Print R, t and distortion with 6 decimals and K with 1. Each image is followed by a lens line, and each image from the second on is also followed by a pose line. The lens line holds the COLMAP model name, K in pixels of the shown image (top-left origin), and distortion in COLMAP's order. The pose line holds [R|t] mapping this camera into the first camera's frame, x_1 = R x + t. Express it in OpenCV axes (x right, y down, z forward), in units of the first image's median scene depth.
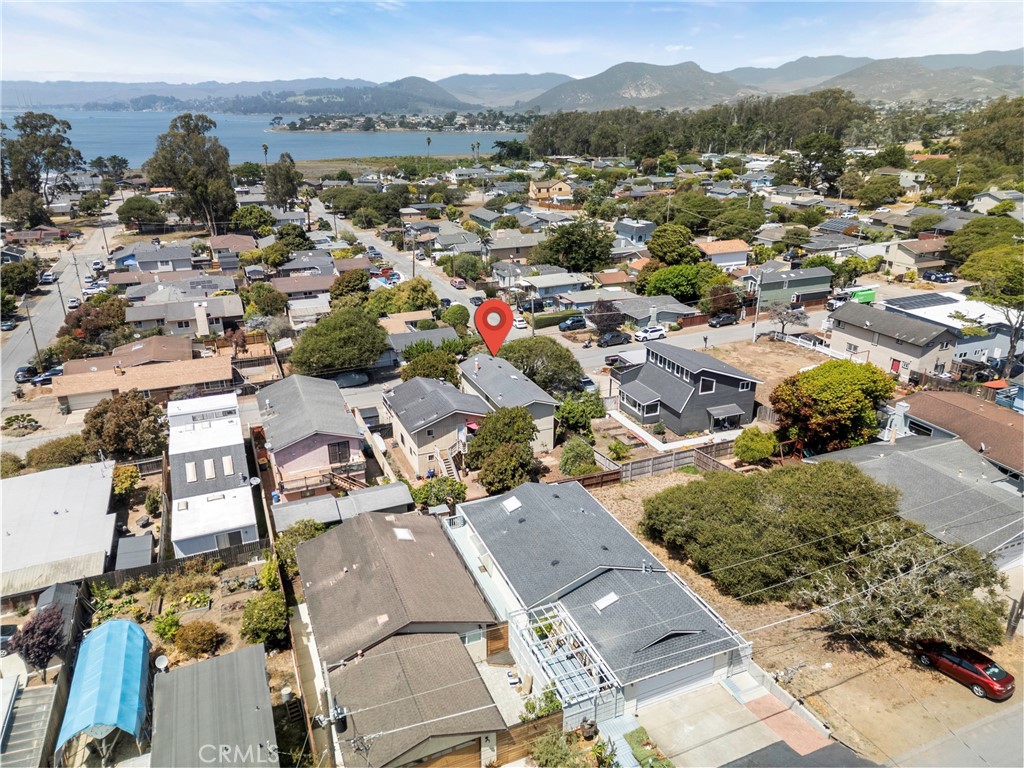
lens RADIAL K [[718.1, 0, 513.8], [0, 718.1, 383.4], [0, 0, 1]] dist [0.047125, -0.027076]
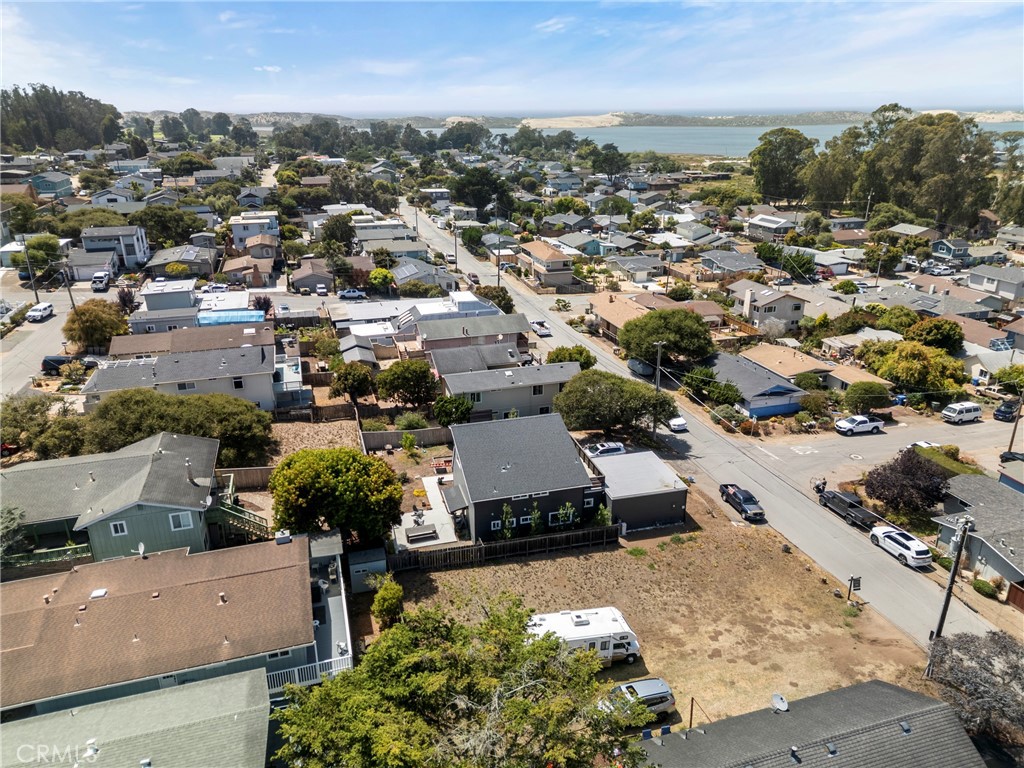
lens RADIAL K [[718.1, 0, 512.1], [0, 718.1, 384.2], [0, 0, 1]] dist [0.047125, -0.027076]
pose [[-0.109883, 0.361436, -0.925899, 0.335170], [-0.354357, 0.856083, 0.376236, -0.134225], [0.928632, 0.369441, 0.034008, 0.337270]]
